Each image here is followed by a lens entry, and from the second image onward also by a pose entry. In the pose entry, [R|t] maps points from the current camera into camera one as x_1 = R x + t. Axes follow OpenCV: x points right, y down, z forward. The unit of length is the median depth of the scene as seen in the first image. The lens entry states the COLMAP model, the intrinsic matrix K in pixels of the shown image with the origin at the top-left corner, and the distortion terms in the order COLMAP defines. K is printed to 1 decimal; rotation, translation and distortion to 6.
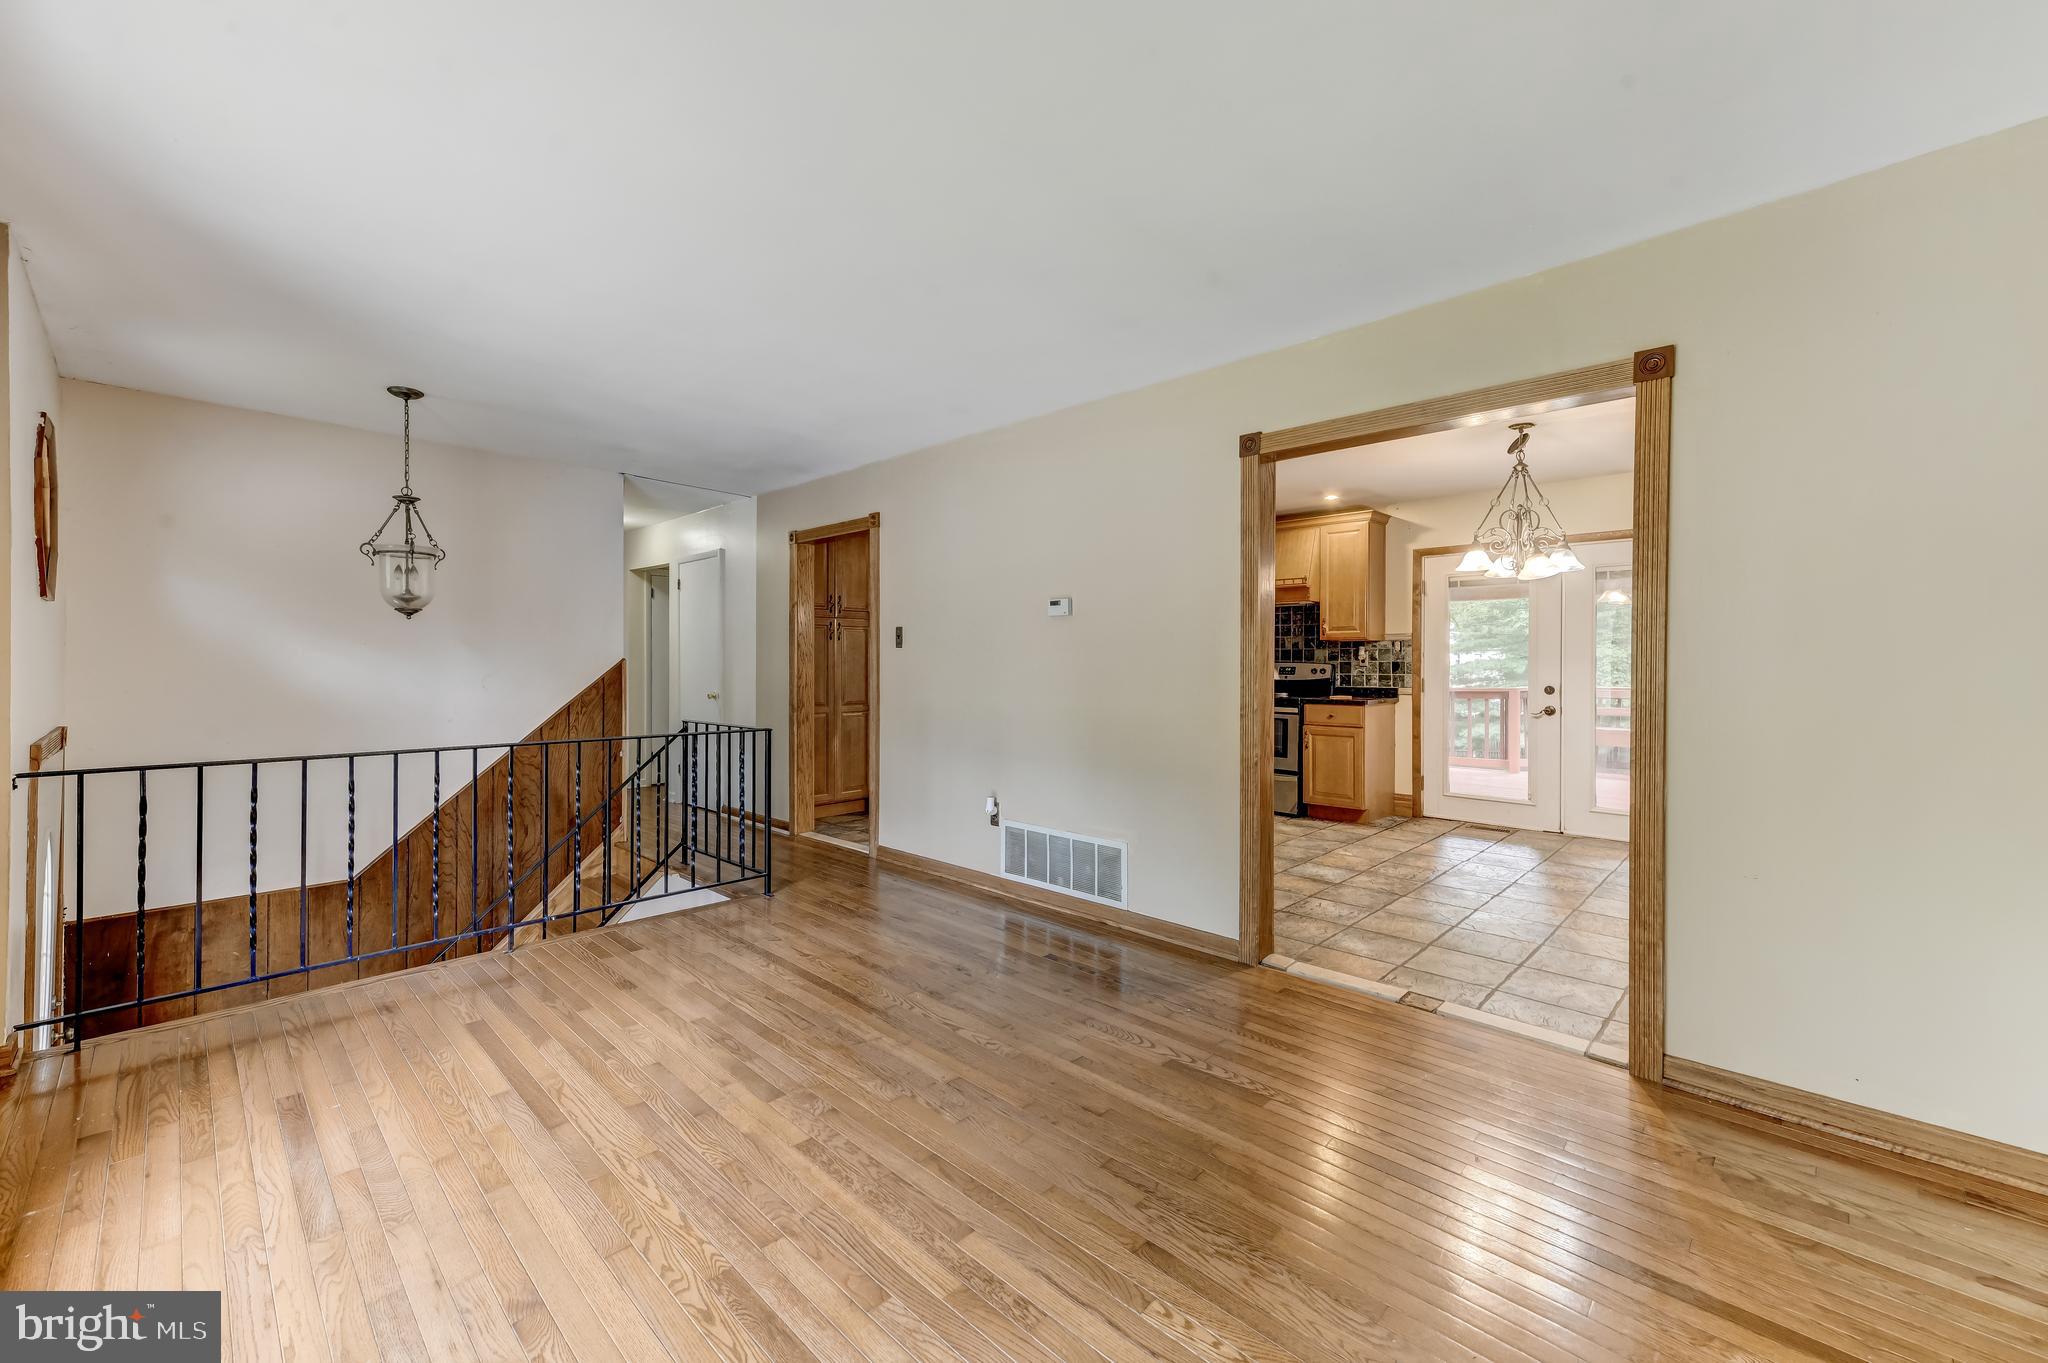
lens RADIAL K [[808.1, 0, 1023.3], [0, 808.1, 672.3], [0, 0, 1]] dist [0.000403, 0.000019]
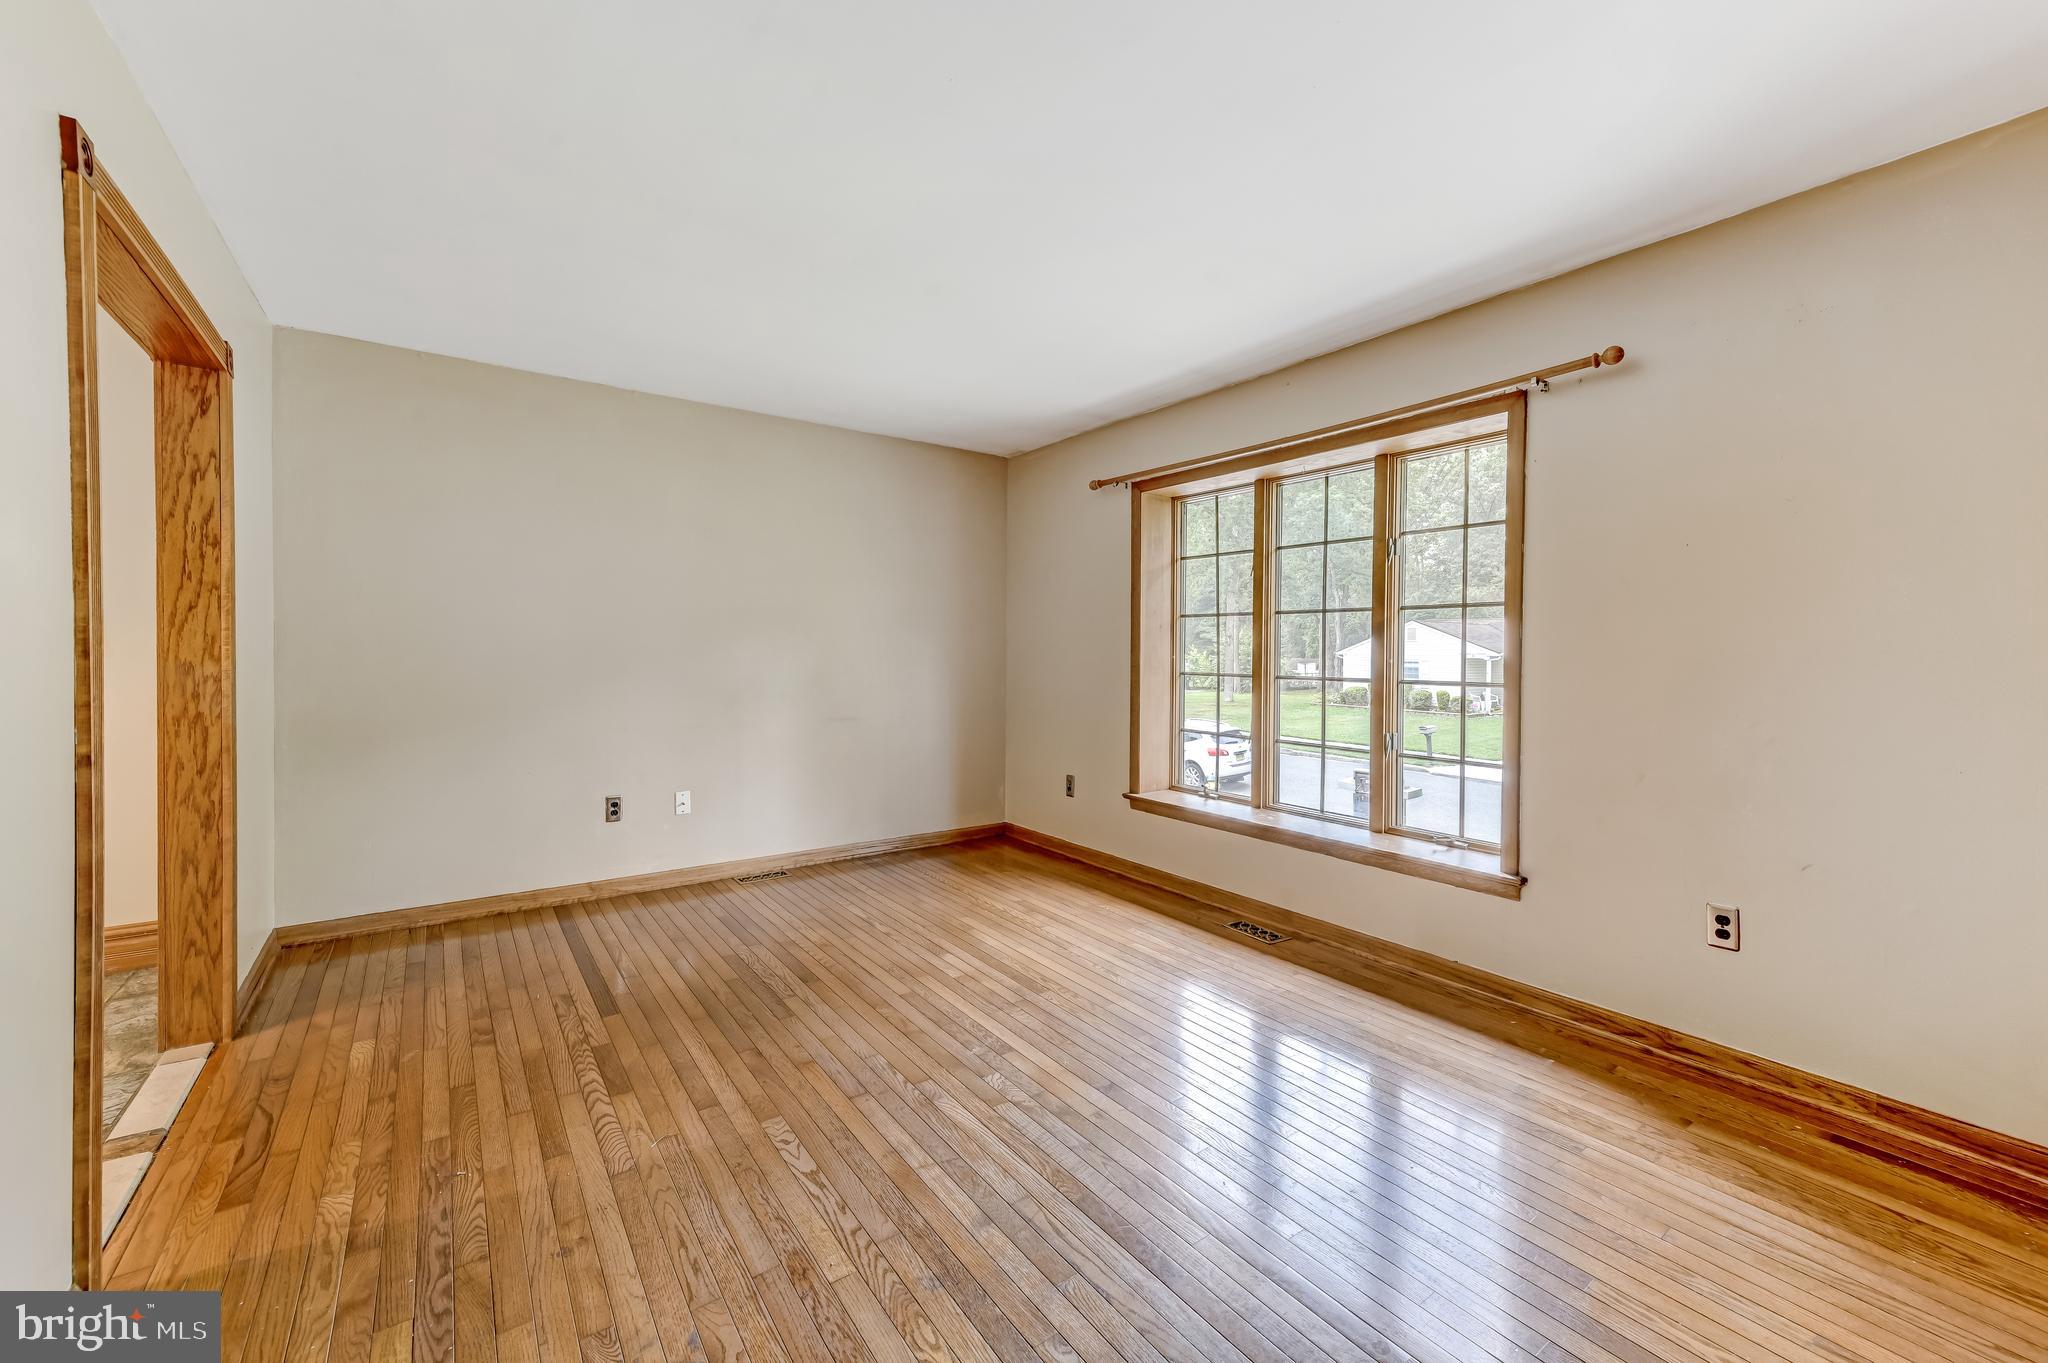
lens RADIAL K [[808.1, 0, 1024.6], [0, 808.1, 666.3], [0, 0, 1]] dist [0.000403, 0.000019]
pose [[-0.984110, -0.013710, 0.177030, -0.319213], [-0.008948, 0.999577, 0.027670, -0.016690], [-0.177335, 0.025646, -0.983816, 1.373902]]
